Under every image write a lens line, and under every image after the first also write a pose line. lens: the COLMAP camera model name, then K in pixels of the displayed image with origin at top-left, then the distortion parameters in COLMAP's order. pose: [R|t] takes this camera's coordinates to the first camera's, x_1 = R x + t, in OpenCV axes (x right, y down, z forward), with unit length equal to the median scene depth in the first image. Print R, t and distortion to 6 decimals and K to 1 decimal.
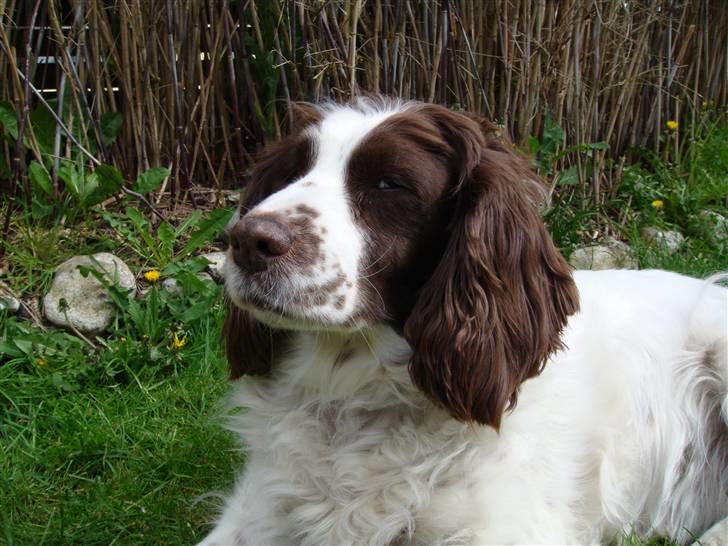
lens RADIAL K [[713.5, 0, 364.0], [0, 713.5, 273.0], [0, 0, 1]] dist [-0.195927, 0.174671]
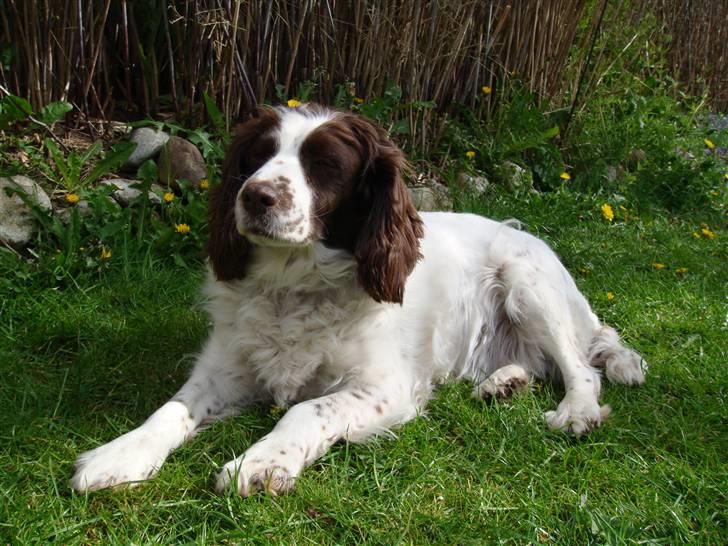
lens RADIAL K [[713.5, 0, 364.0], [0, 713.5, 273.0], [0, 0, 1]] dist [-0.195927, 0.174671]
pose [[0.964682, 0.019957, 0.262659, -0.124996], [-0.049278, 0.993195, 0.105521, -0.018185], [-0.258766, -0.114737, 0.959101, -0.268033]]
